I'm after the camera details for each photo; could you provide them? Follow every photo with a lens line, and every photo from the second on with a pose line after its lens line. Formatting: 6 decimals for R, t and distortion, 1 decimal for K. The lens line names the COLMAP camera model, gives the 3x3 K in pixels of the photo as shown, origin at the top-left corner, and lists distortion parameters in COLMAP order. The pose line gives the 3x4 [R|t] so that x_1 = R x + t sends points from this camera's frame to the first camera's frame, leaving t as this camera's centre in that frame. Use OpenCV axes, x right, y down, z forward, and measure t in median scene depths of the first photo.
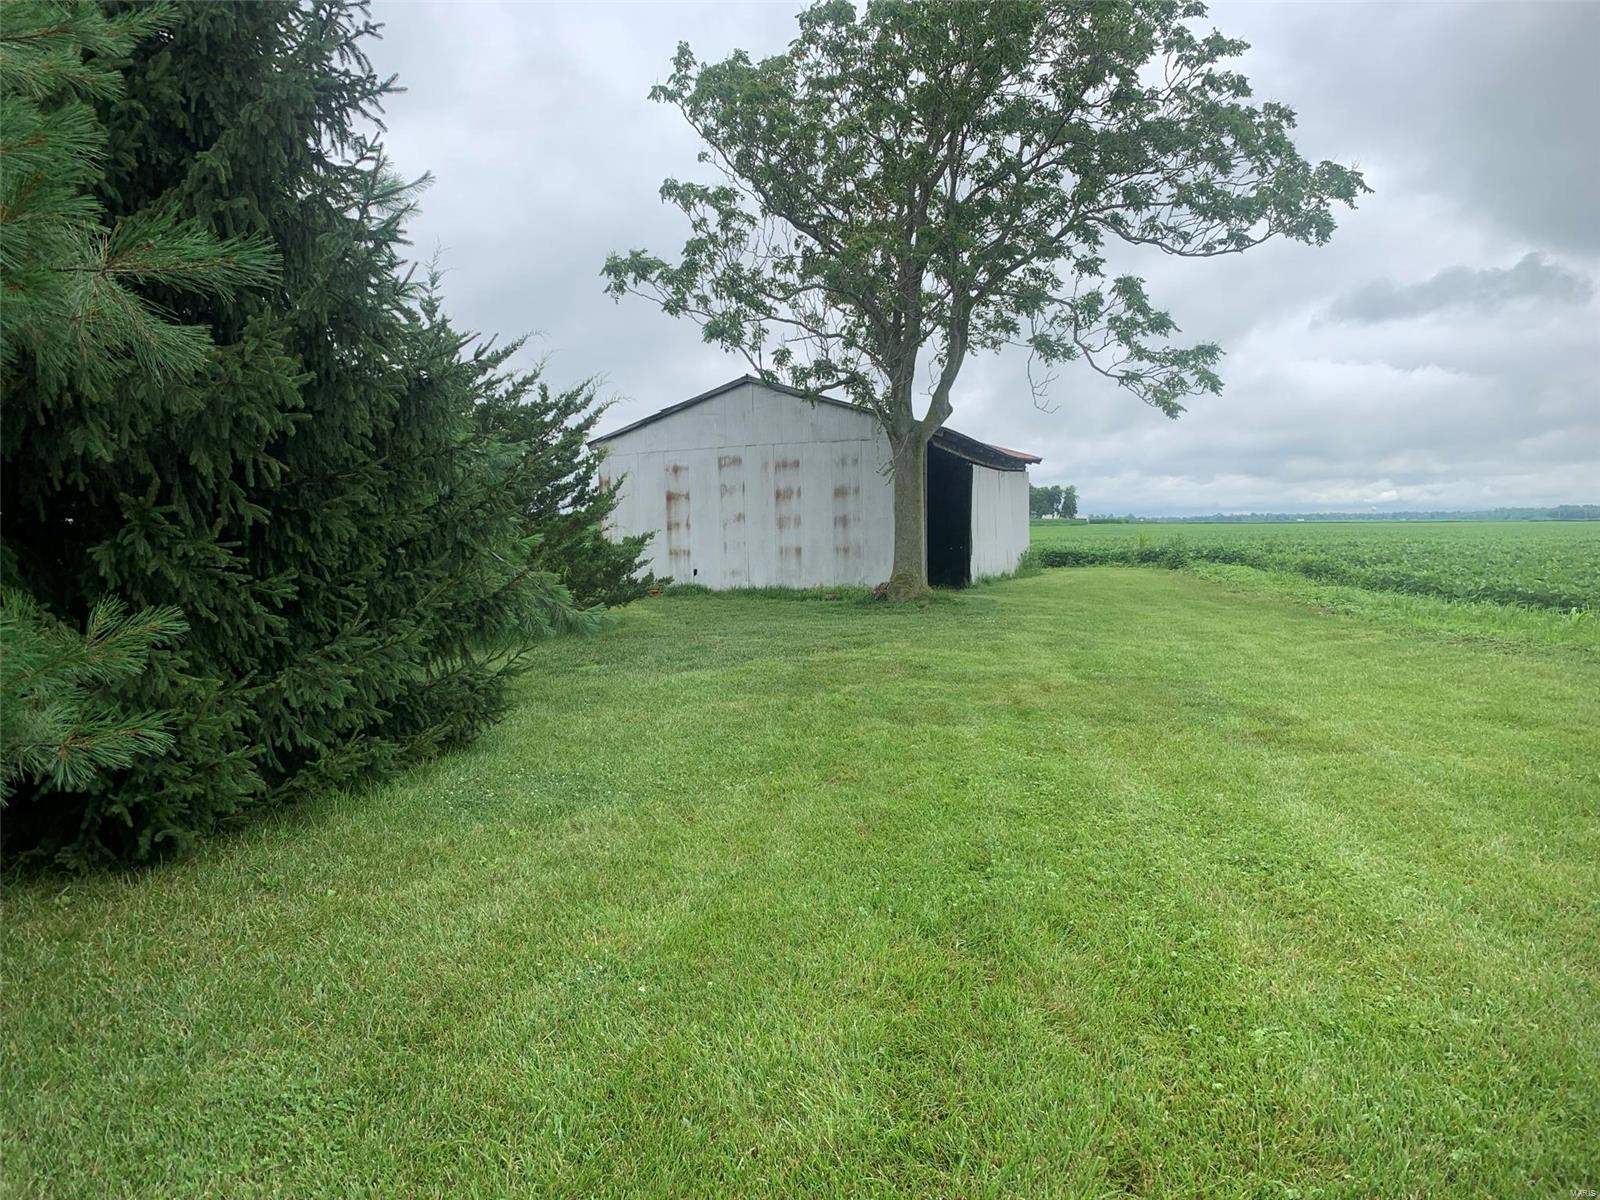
lens RADIAL K [[1199.8, 0, 793.4], [0, 1199.8, 600.8], [0, 0, 1]] dist [0.020785, -0.043290]
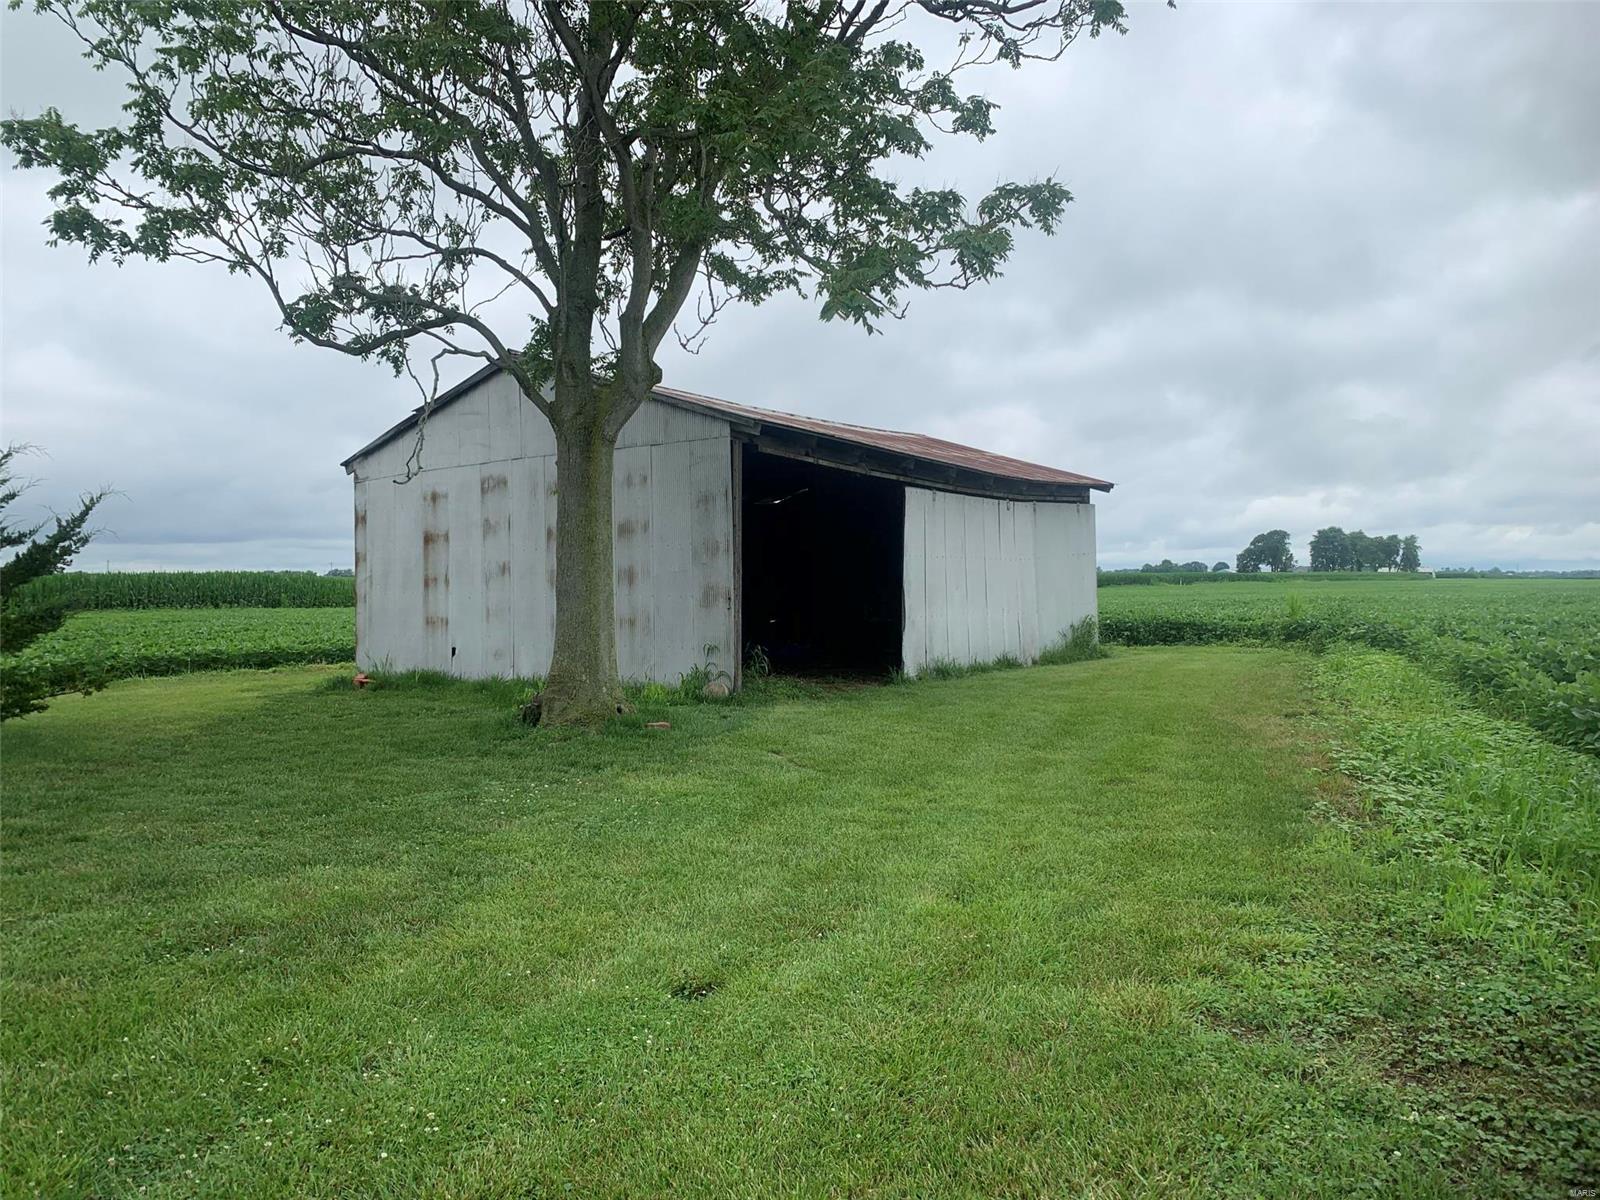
lens RADIAL K [[1199.8, 0, 806.4], [0, 1199.8, 594.1], [0, 0, 1]] dist [0.020785, -0.043290]
pose [[0.967984, 0.010193, -0.250805, 0.271434], [-0.022224, 0.998731, -0.045187, -0.029747], [0.250026, 0.049315, 0.966982, 0.403134]]
